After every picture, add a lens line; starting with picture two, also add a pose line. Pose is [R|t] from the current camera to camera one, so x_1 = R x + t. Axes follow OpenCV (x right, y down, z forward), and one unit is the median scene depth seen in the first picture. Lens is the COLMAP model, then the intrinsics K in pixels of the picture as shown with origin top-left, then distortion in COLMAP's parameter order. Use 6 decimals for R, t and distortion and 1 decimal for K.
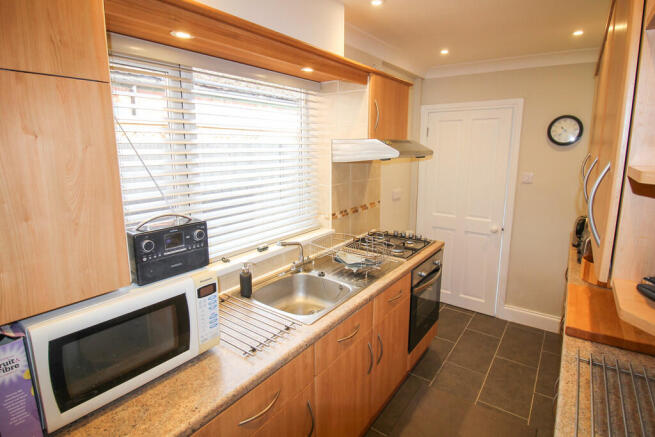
lens RADIAL K [[367.4, 0, 328.4], [0, 367.4, 205.6], [0, 0, 1]] dist [-0.001656, -0.001450]
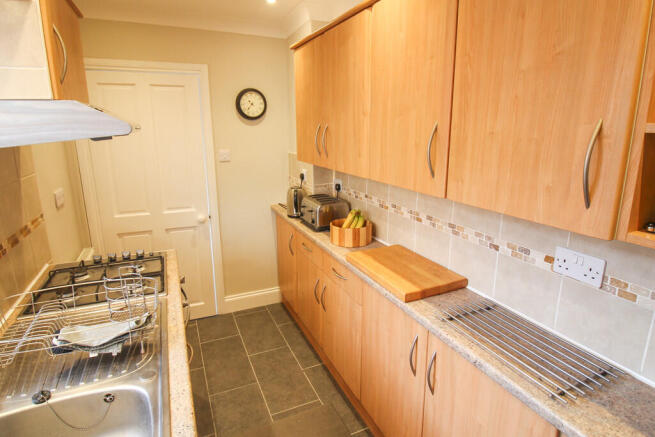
lens RADIAL K [[367.4, 0, 328.4], [0, 367.4, 205.6], [0, 0, 1]] dist [-0.001656, -0.001450]
pose [[0.486055, -0.187158, 0.853652, -0.142677], [0.144974, 0.980533, 0.132431, -0.039948], [-0.861819, 0.059388, 0.503726, 0.347544]]
